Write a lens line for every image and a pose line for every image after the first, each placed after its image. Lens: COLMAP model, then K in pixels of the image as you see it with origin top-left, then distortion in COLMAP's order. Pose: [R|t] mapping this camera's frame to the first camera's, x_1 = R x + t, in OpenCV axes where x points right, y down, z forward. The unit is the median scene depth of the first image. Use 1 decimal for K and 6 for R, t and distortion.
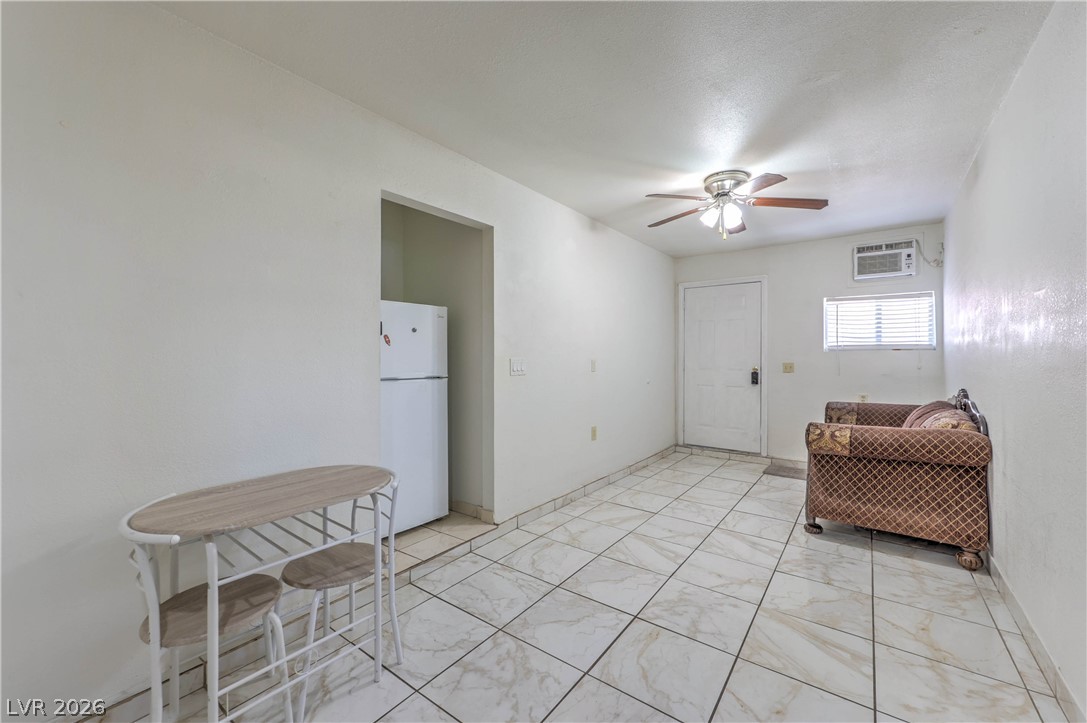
lens RADIAL K [[449.9, 0, 543.5], [0, 449.9, 361.5], [0, 0, 1]] dist [0.005855, 0.000226]
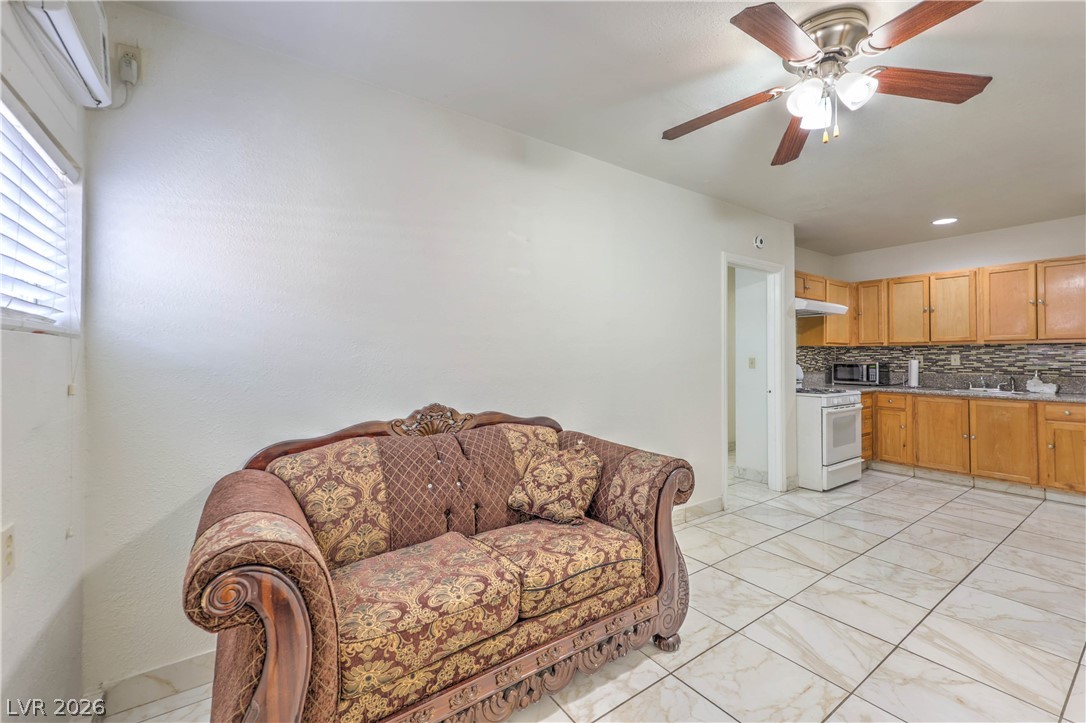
lens RADIAL K [[446.2, 0, 542.8], [0, 446.2, 348.5], [0, 0, 1]] dist [0.004852, 0.000361]
pose [[-0.943385, 0.004444, 0.331670, 0.659922], [-0.000821, 0.999876, -0.015733, -0.014308], [-0.331699, -0.015115, -0.943264, 1.952702]]
